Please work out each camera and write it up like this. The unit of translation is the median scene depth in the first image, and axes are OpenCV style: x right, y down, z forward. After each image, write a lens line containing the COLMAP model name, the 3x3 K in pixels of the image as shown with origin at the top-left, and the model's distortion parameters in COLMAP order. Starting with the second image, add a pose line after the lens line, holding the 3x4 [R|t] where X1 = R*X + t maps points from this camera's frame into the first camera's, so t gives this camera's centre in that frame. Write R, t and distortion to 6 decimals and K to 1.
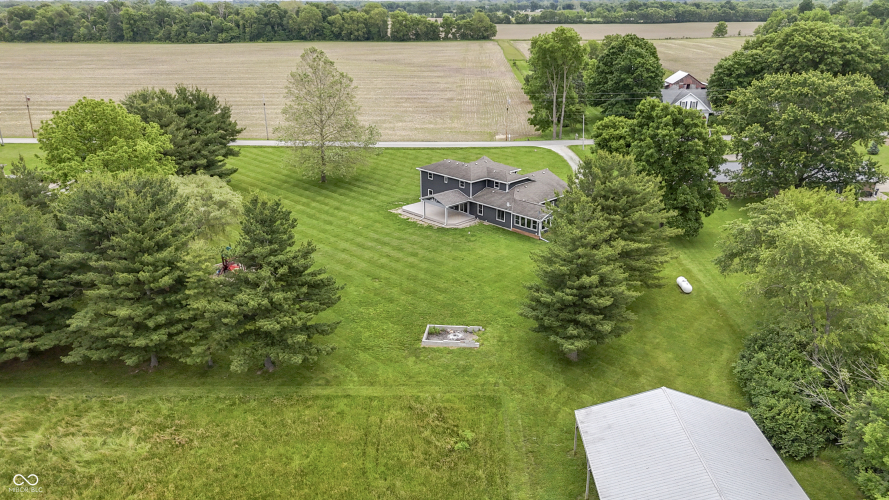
lens RADIAL K [[653.8, 0, 444.5], [0, 653.8, 250.0], [0, 0, 1]] dist [0.112502, -0.152205]
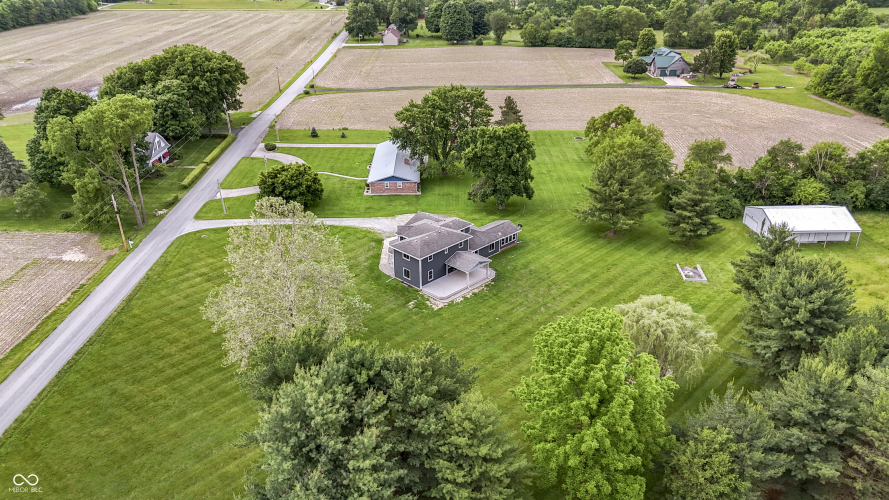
lens RADIAL K [[653.8, 0, 444.5], [0, 653.8, 250.0], [0, 0, 1]] dist [0.112502, -0.152205]
pose [[-0.032317, -0.421323, 0.906335, -0.998005], [0.357543, 0.841927, 0.404131, -0.560624], [-0.933337, 0.337114, 0.123433, 0.906752]]
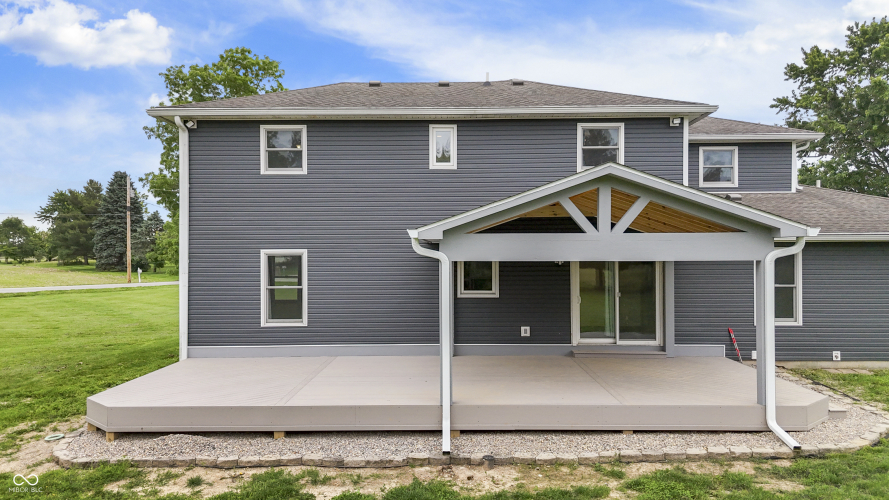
lens RADIAL K [[653.8, 0, 444.5], [0, 653.8, 250.0], [0, 0, 1]] dist [0.112502, -0.152205]
pose [[0.699981, 0.003600, 0.714152, -0.106763], [0.251789, 0.934531, -0.251503, -0.050940], [-0.668303, 0.355863, 0.653248, 0.949005]]
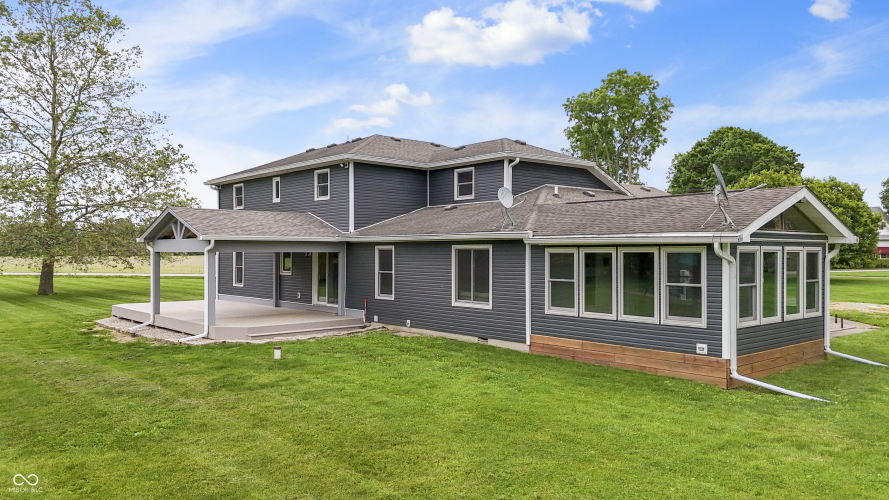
lens RADIAL K [[653.8, 0, 444.5], [0, 653.8, 250.0], [0, 0, 1]] dist [0.112502, -0.152205]
pose [[0.998962, 0.006155, -0.045130, 0.084096], [-0.021766, 0.934884, -0.354285, 0.007435], [0.040011, 0.354899, 0.934048, 0.795387]]
